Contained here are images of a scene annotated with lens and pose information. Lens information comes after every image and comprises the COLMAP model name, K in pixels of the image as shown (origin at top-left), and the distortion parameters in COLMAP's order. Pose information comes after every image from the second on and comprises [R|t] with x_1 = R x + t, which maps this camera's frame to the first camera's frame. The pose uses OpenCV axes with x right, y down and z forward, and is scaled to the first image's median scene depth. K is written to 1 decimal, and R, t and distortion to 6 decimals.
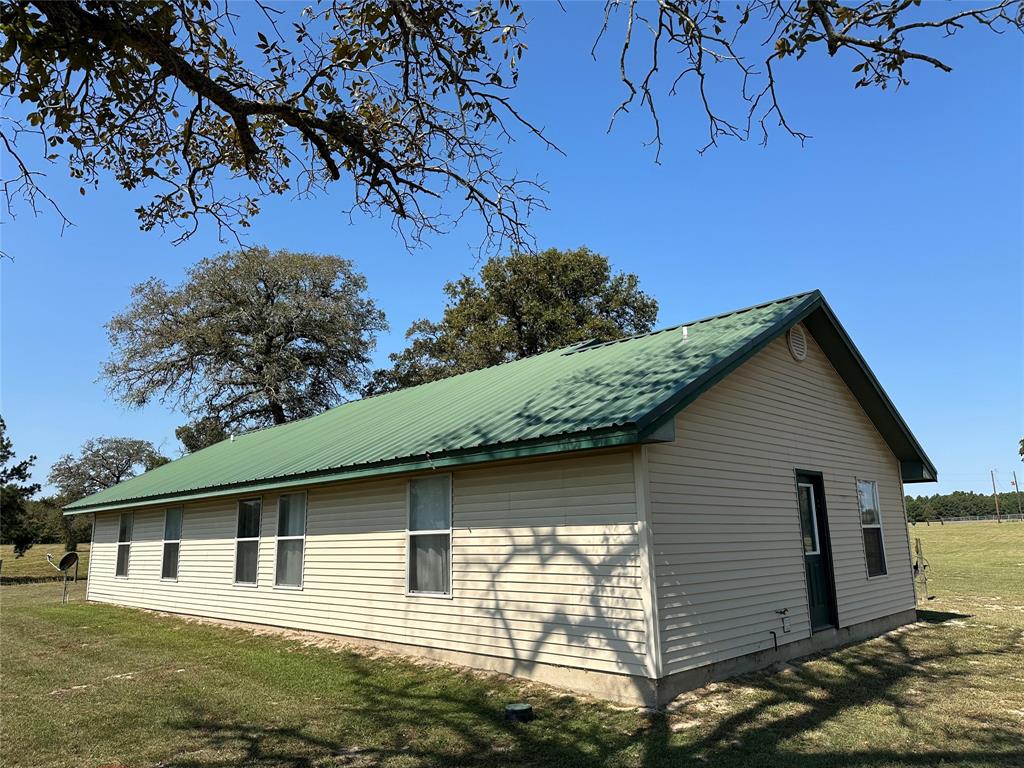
lens RADIAL K [[720.8, 0, 507.8], [0, 720.8, 382.4], [0, 0, 1]] dist [0.008577, -0.008577]
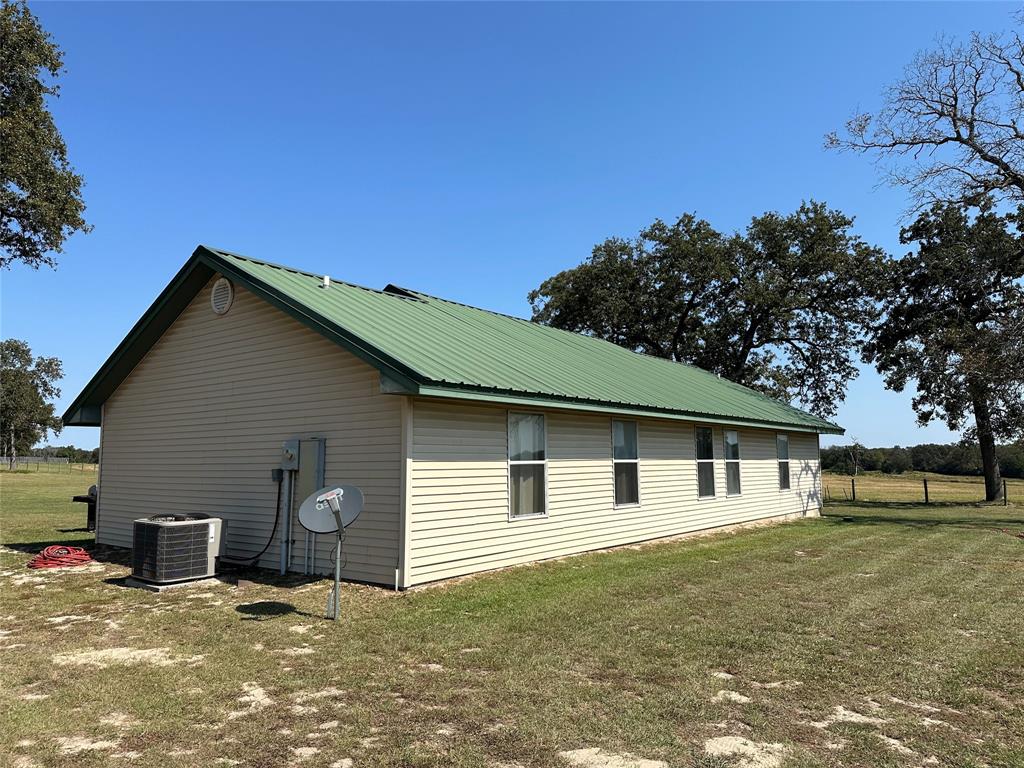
lens RADIAL K [[720.8, 0, 508.3], [0, 720.8, 382.7], [0, 0, 1]] dist [0.008577, -0.008577]
pose [[-0.113226, 0.143876, 0.983097, -1.363104], [-0.187874, 0.968510, -0.163379, 0.312211], [-0.975645, -0.203197, -0.082630, 1.294255]]
